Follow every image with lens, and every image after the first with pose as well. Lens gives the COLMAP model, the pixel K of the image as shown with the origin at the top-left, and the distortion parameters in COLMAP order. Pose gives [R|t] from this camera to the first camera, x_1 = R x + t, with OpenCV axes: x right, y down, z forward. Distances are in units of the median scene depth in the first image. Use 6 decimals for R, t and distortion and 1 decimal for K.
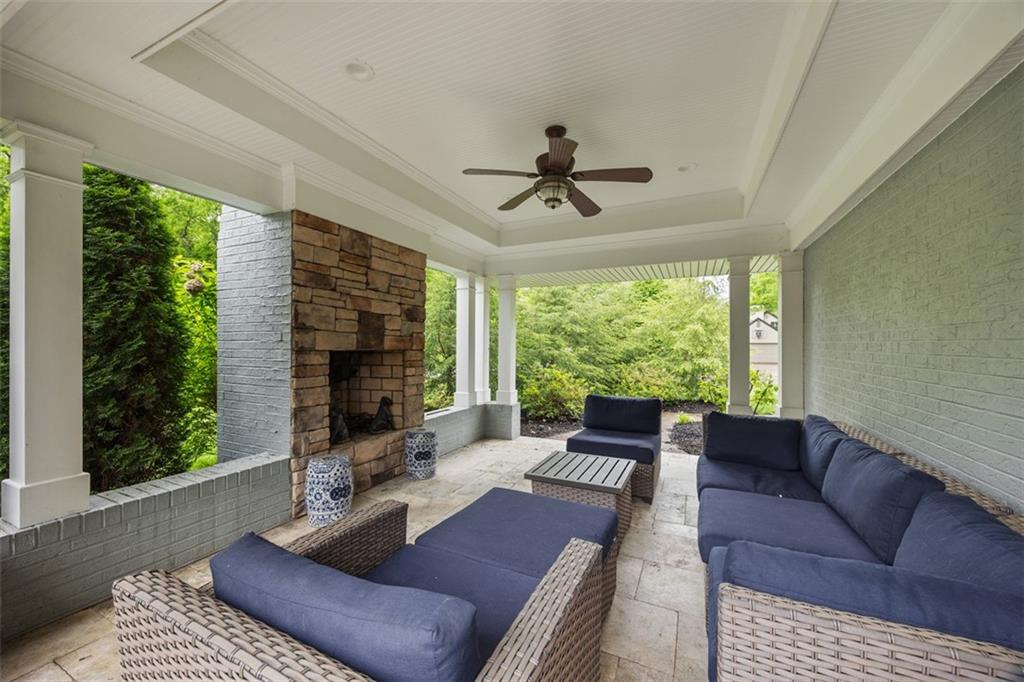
lens RADIAL K [[388.9, 0, 508.2], [0, 388.9, 344.2], [0, 0, 1]] dist [-0.002182, 0.000020]
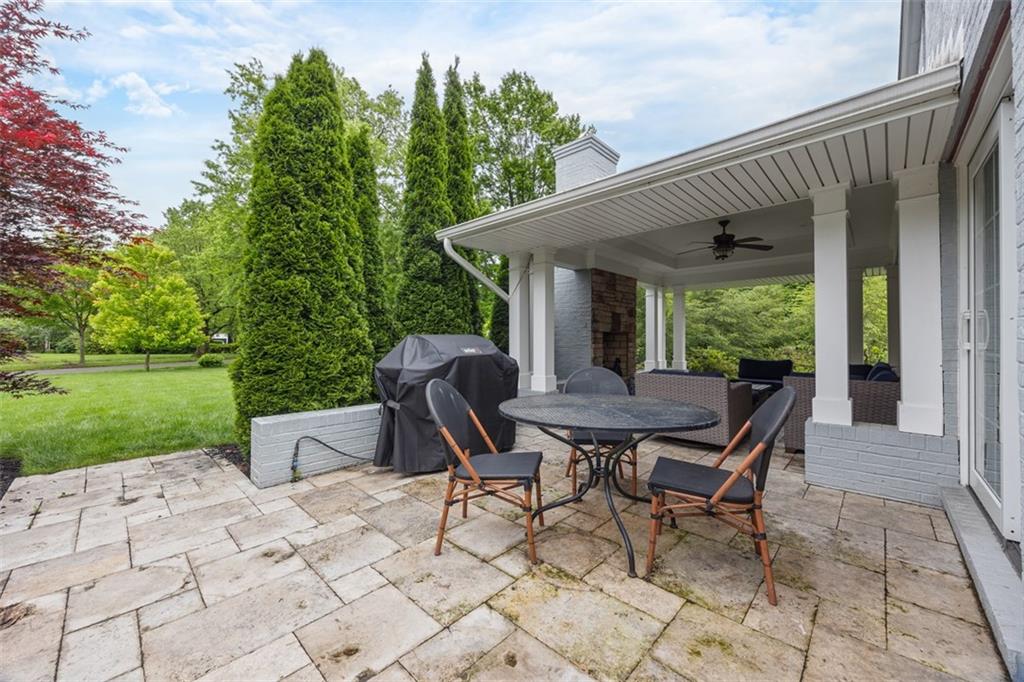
lens RADIAL K [[388.9, 0, 508.1], [0, 388.9, 340.2], [0, 0, 1]] dist [-0.002182, 0.000020]
pose [[0.949655, -0.006371, -0.313231, -0.227773], [0.006808, 0.999977, 0.000302, 0.046326], [0.313222, -0.002419, 0.949677, -0.919061]]
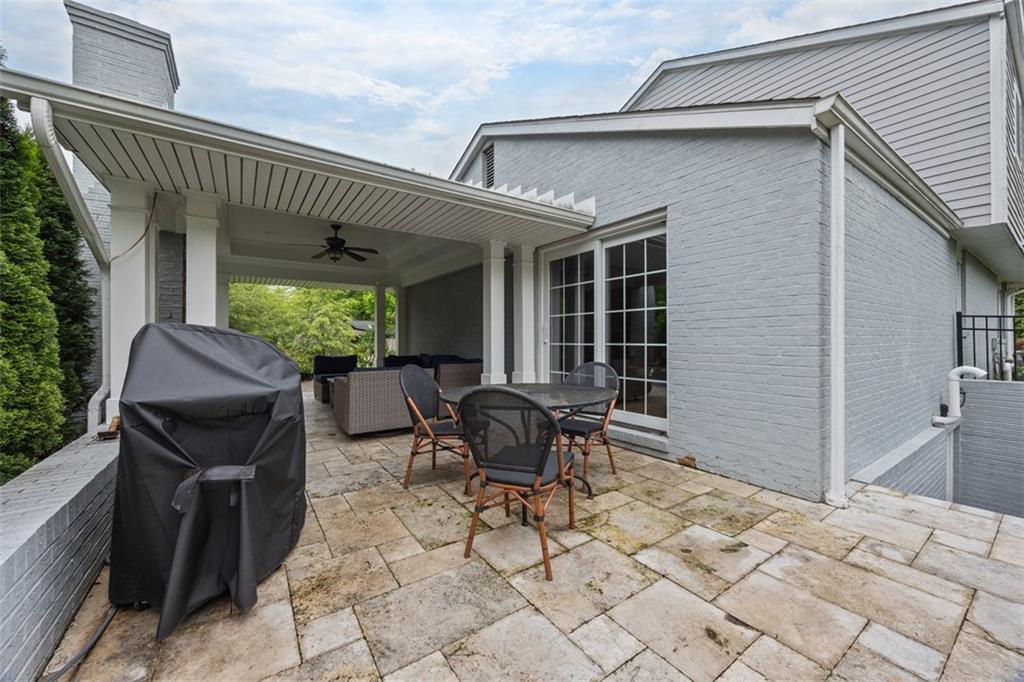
lens RADIAL K [[388.9, 0, 509.3], [0, 388.9, 337.8], [0, 0, 1]] dist [-0.002182, 0.000020]
pose [[0.497438, -0.001876, 0.867497, -0.898619], [0.002060, 0.999997, 0.000981, 0.050380], [-0.867497, 0.001299, 0.497441, -0.641173]]
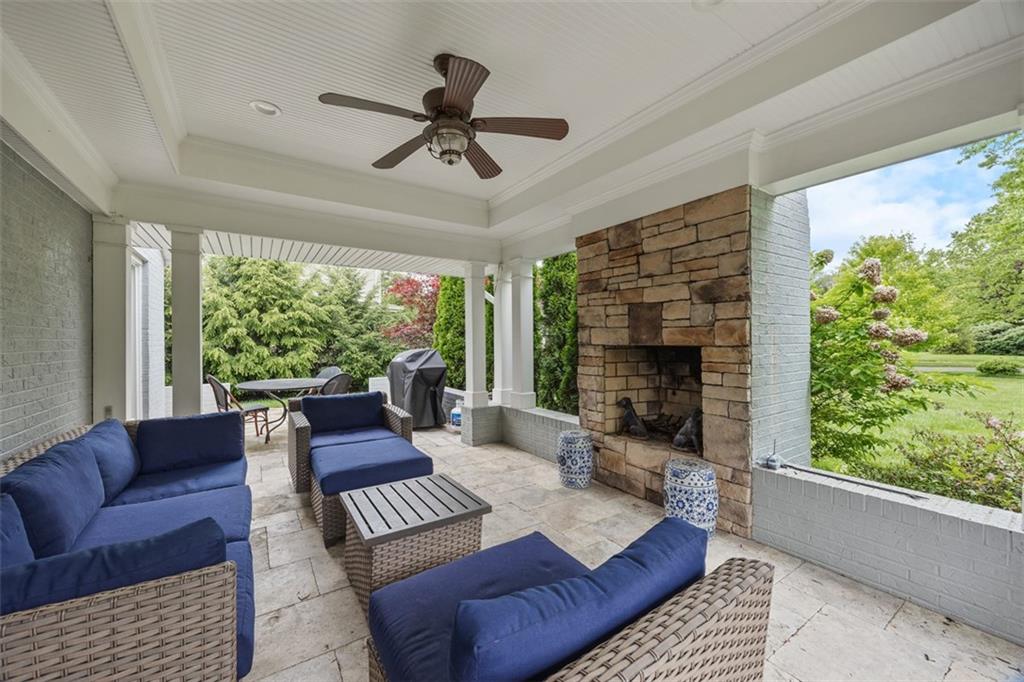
lens RADIAL K [[388.9, 0, 504.4], [0, 388.9, 340.6], [0, 0, 1]] dist [-0.002182, 0.000020]
pose [[-0.519056, -0.001283, -0.854740, 0.512128], [0.006831, 0.999961, -0.005649, 0.006454], [0.854713, -0.008770, -0.519026, 1.058252]]
